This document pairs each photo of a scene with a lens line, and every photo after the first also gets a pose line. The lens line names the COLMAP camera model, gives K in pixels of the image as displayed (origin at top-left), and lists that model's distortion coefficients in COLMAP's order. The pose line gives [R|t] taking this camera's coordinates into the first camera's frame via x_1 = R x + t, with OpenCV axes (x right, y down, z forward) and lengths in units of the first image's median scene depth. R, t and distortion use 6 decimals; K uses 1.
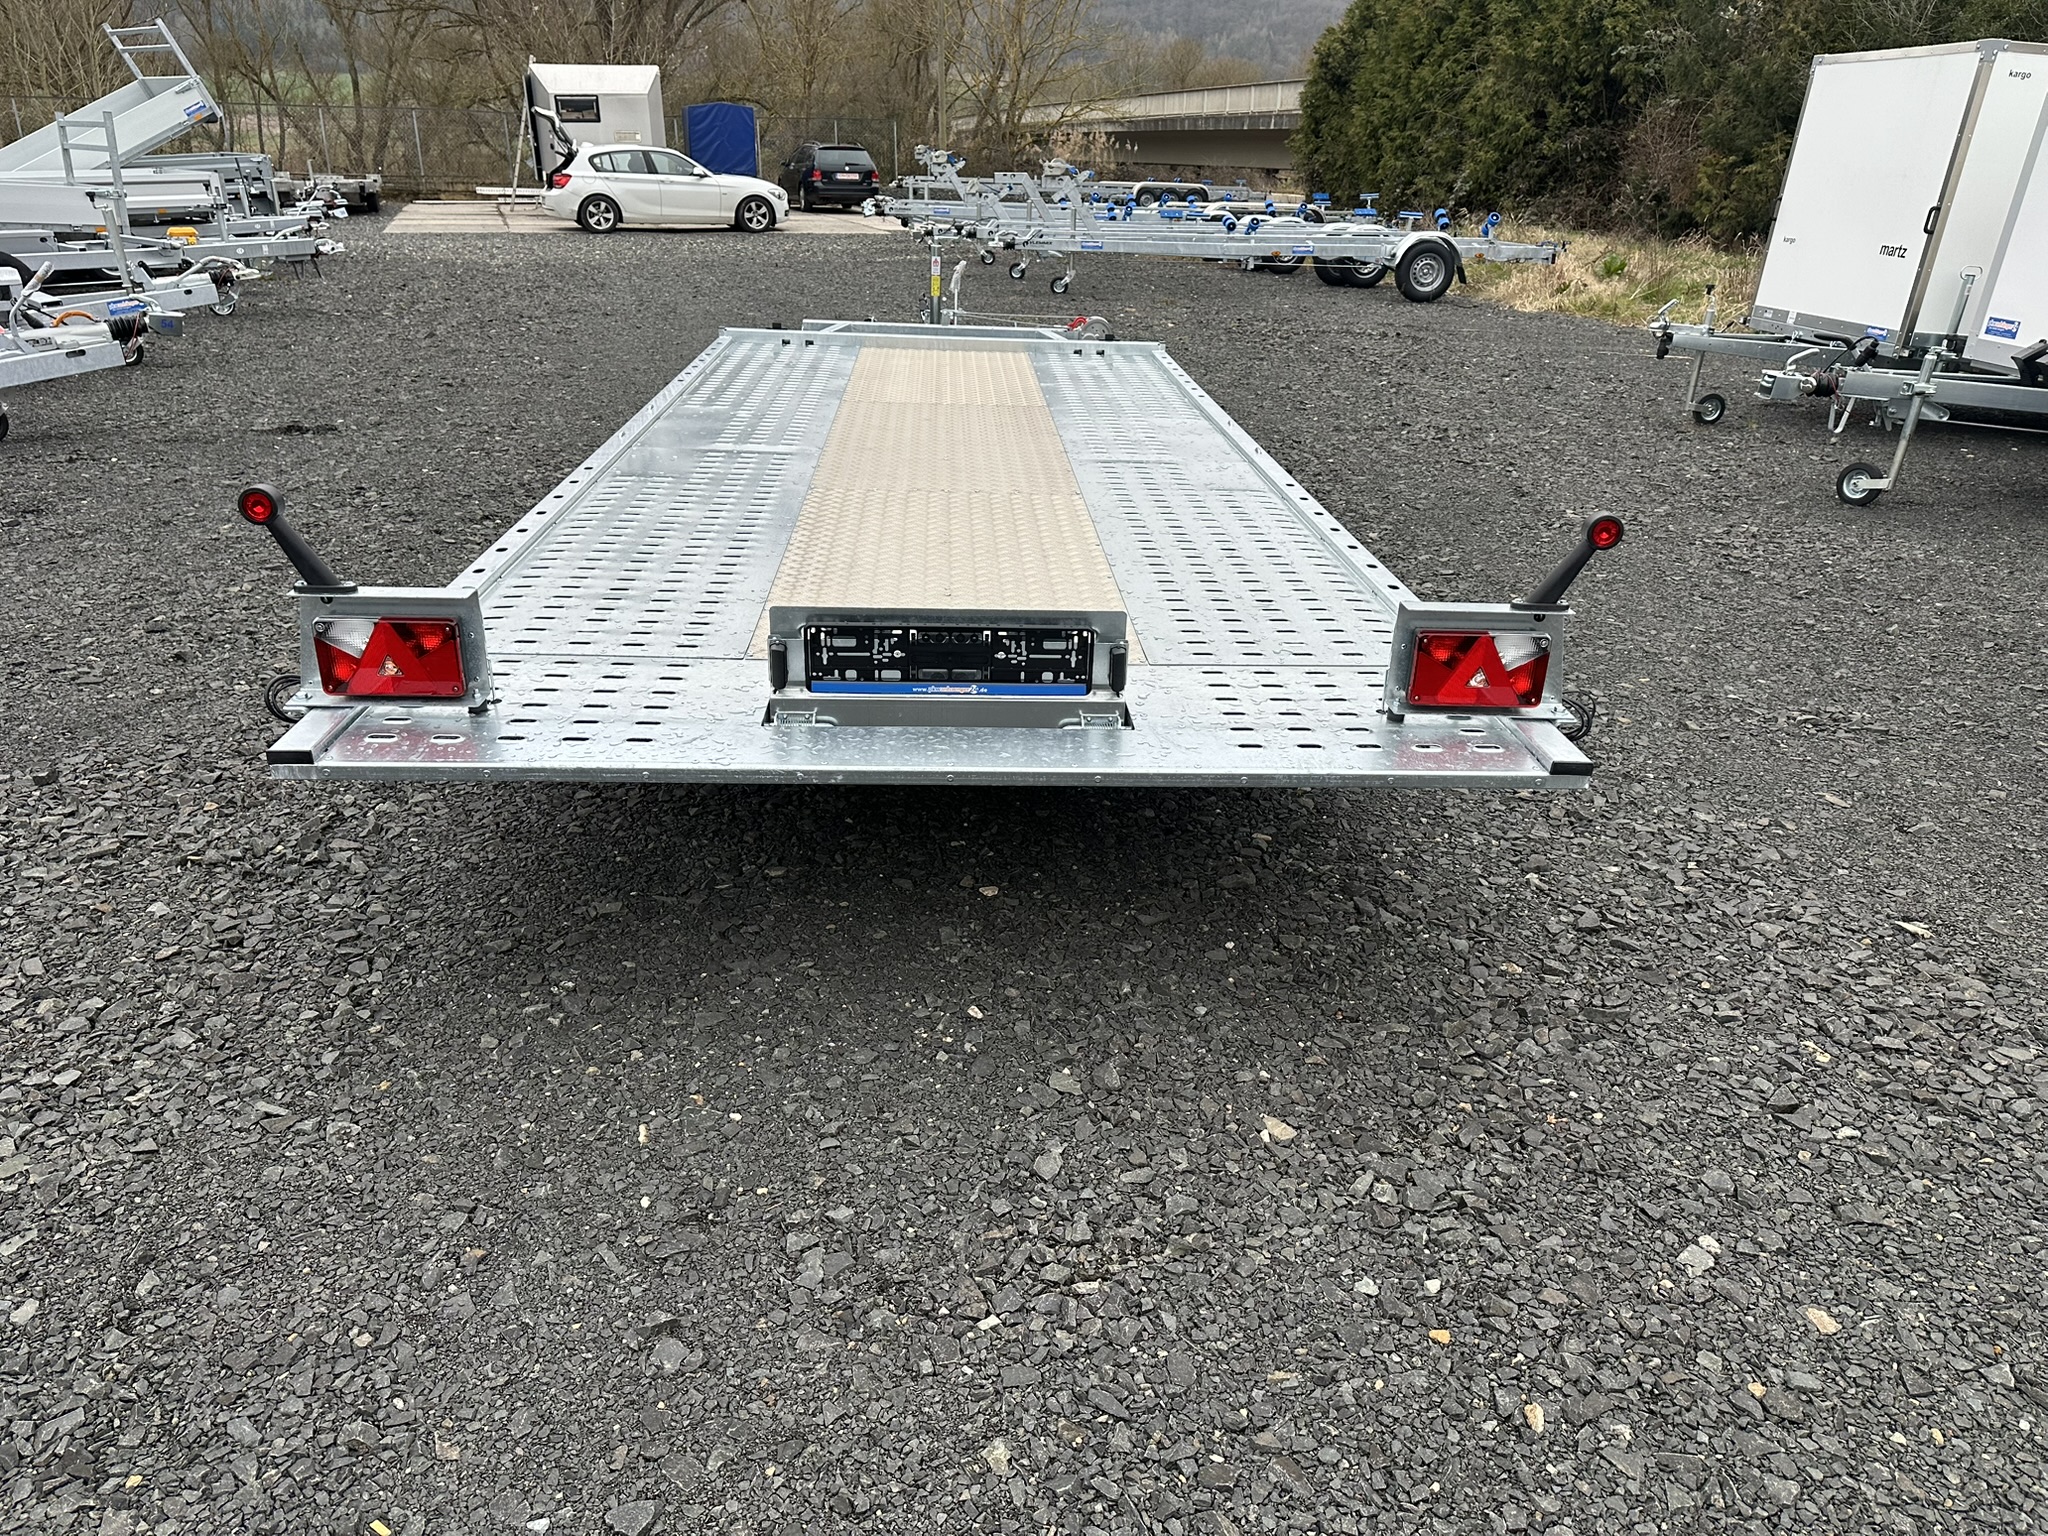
lens RADIAL K [[1442.8, 0, 1025.0], [0, 1442.8, 783.5], [0, 0, 1]] dist [0.027095, -0.029102]
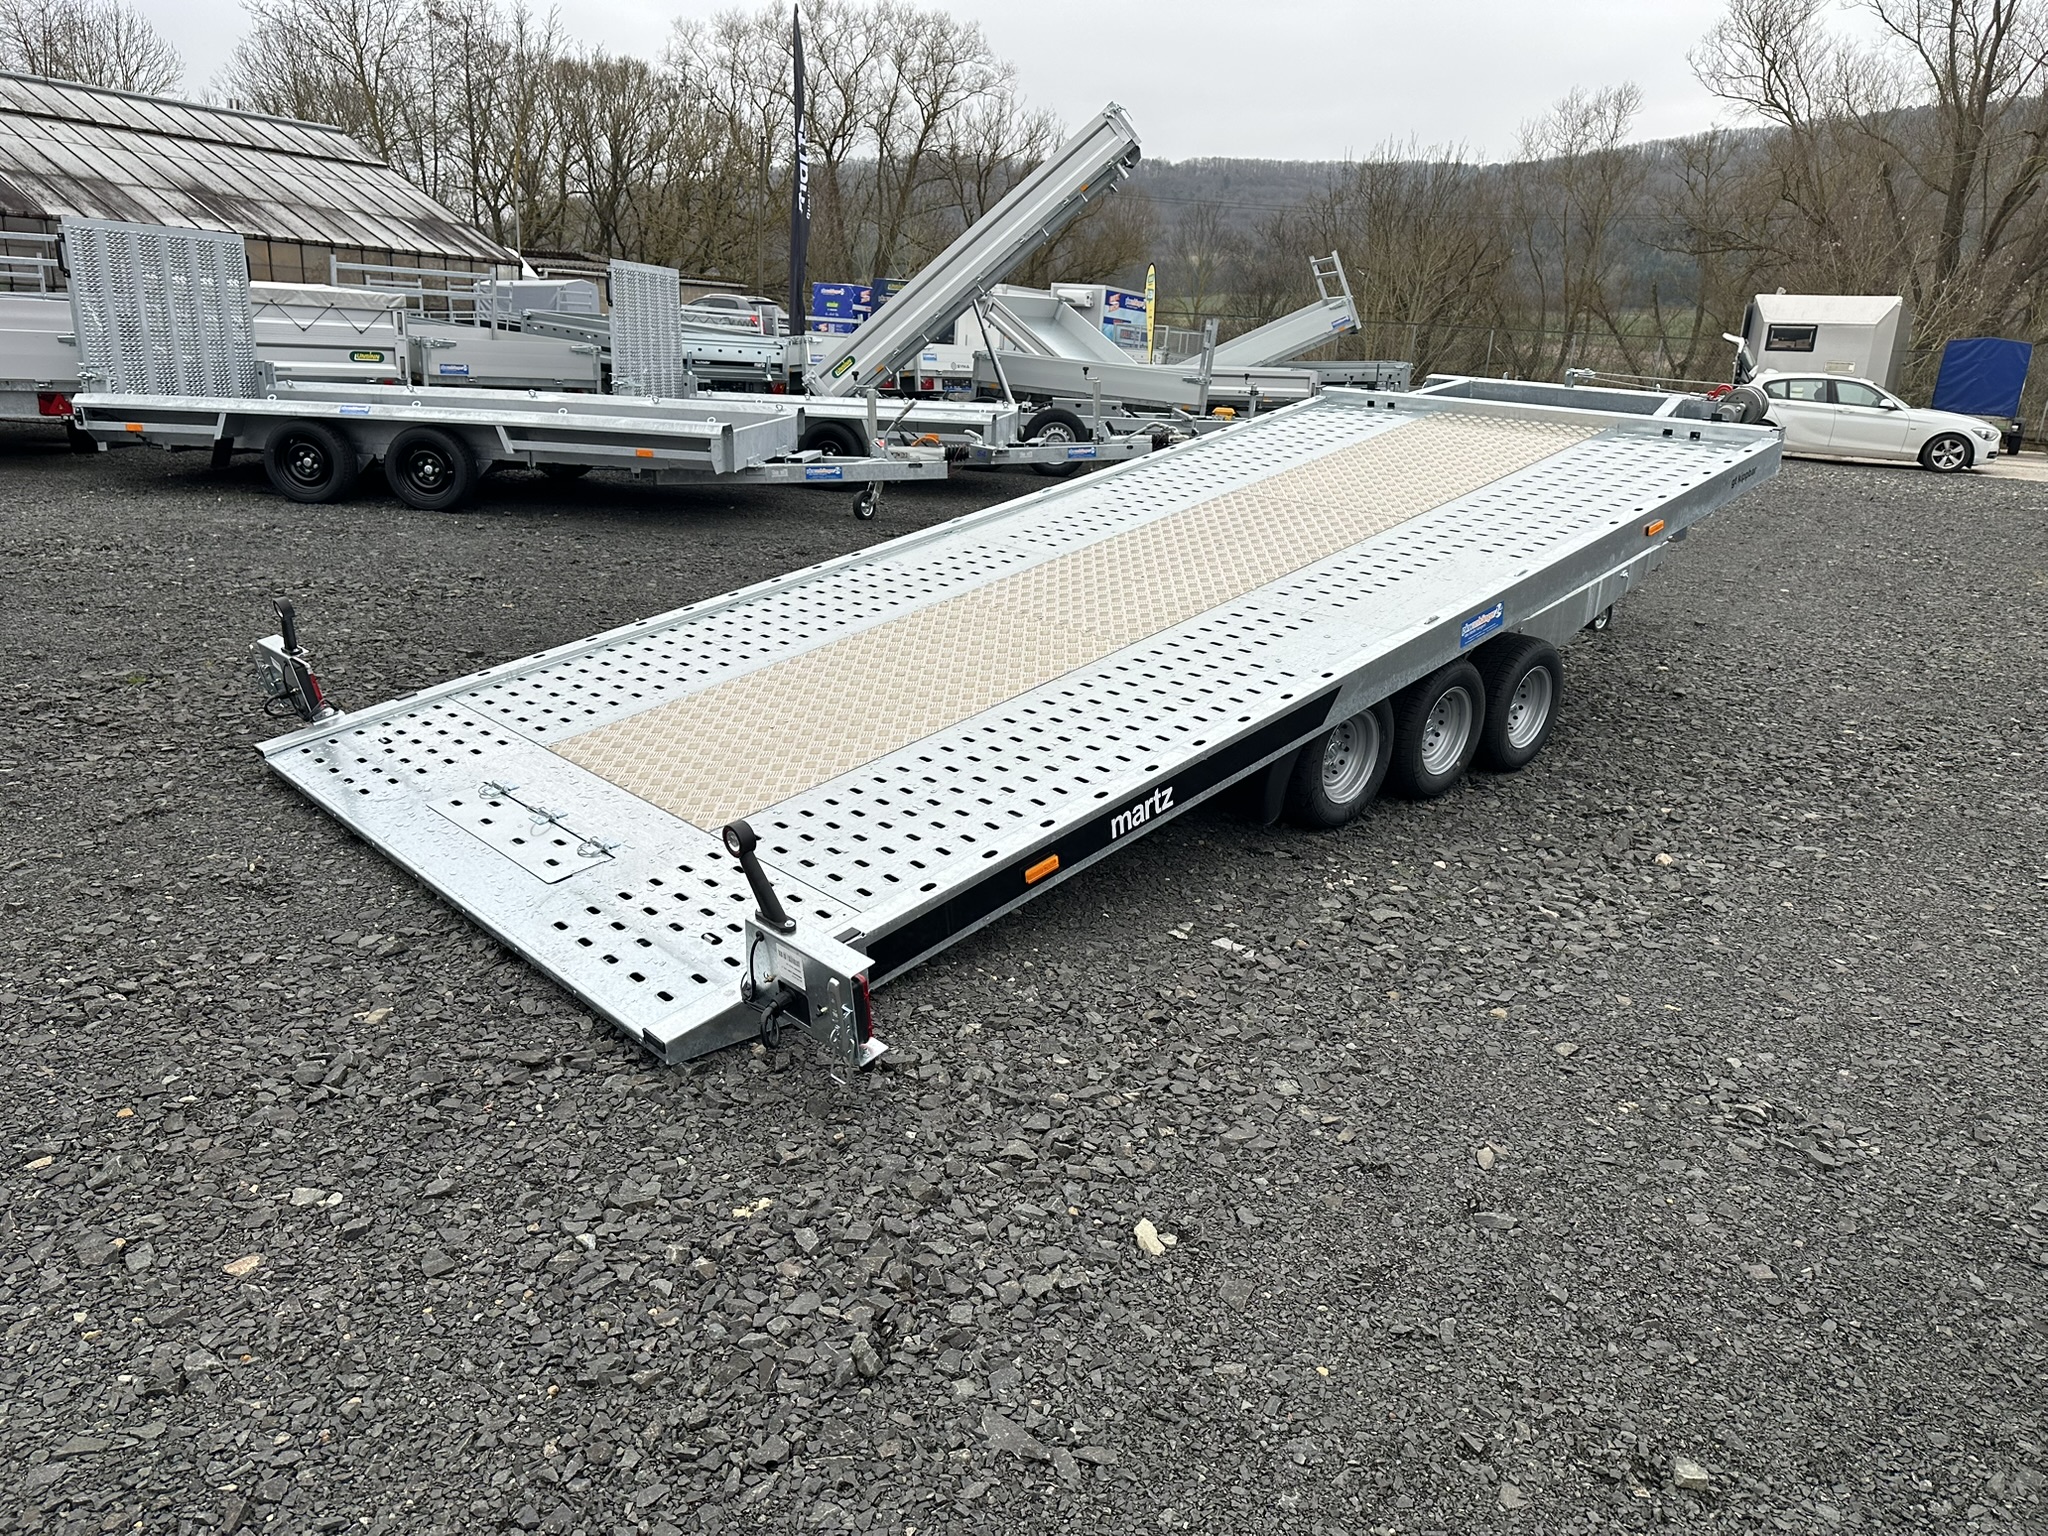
lens RADIAL K [[1442.8, 0, 1014.1], [0, 1442.8, 796.9], [0, 0, 1]] dist [0.027095, -0.029102]
pose [[0.654760, 0.247772, -0.714072, 0.614527], [-0.342062, 0.939596, 0.012375, -0.057138], [0.674005, 0.236154, 0.699963, 0.219608]]
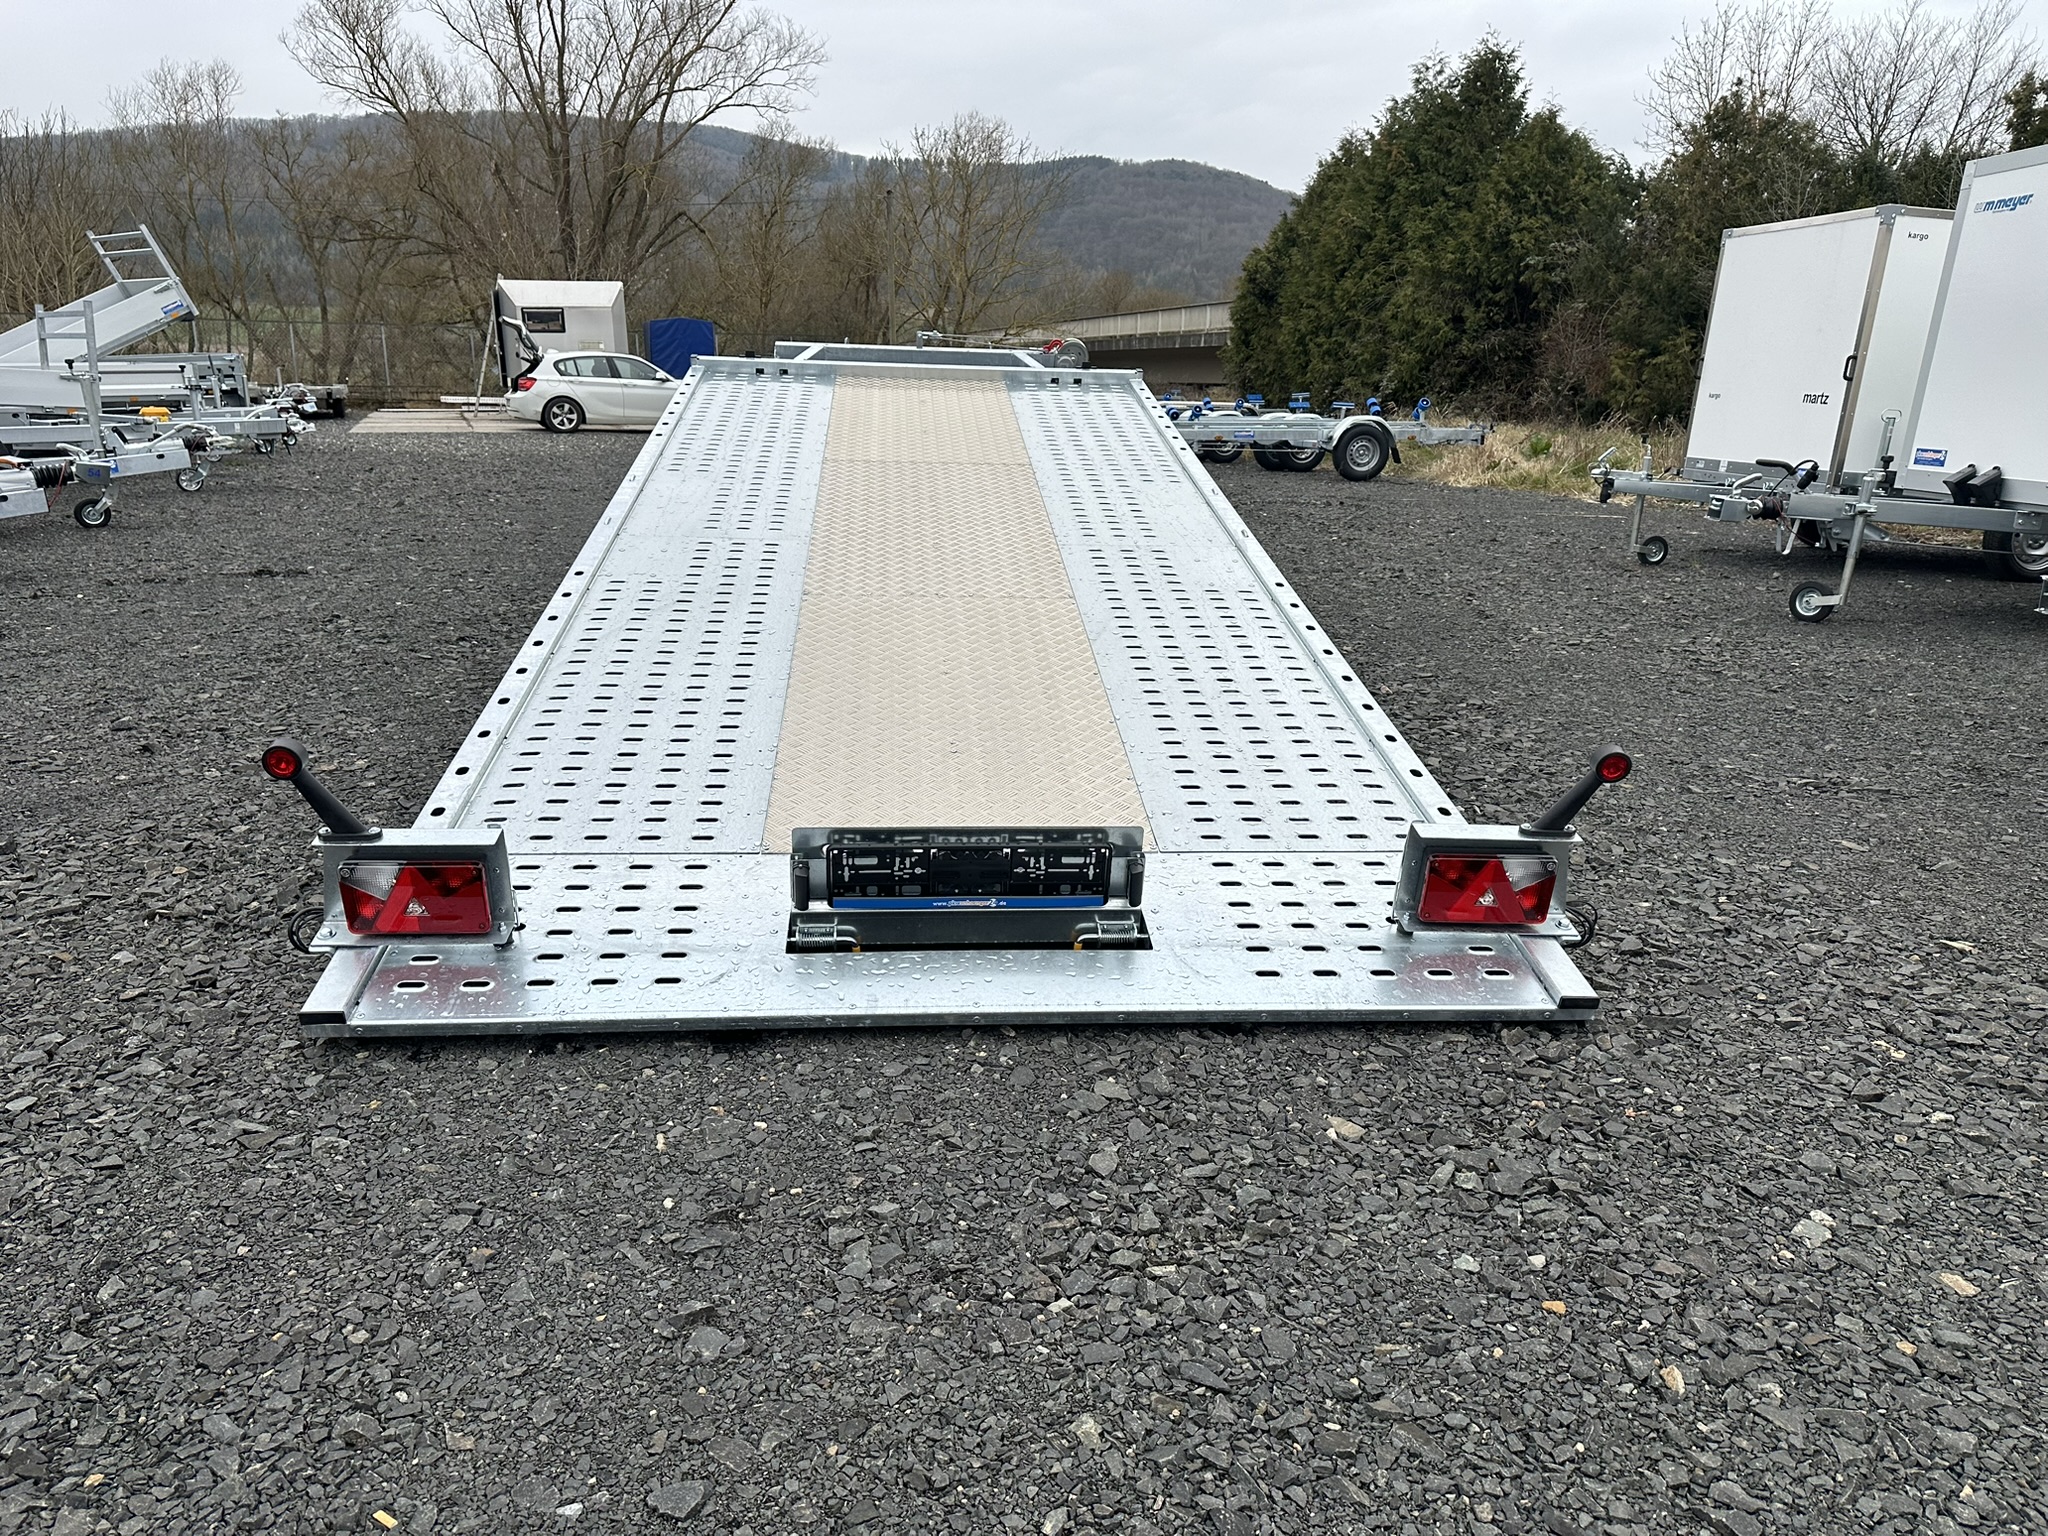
lens RADIAL K [[1442.8, 0, 1020.5], [0, 1442.8, 776.4], [0, 0, 1]] dist [0.027095, -0.029102]
pose [[0.999319, -0.014553, 0.033904, -0.028827], [0.019201, 0.989814, -0.141064, 0.066082], [-0.031506, 0.141619, 0.989420, 0.023270]]
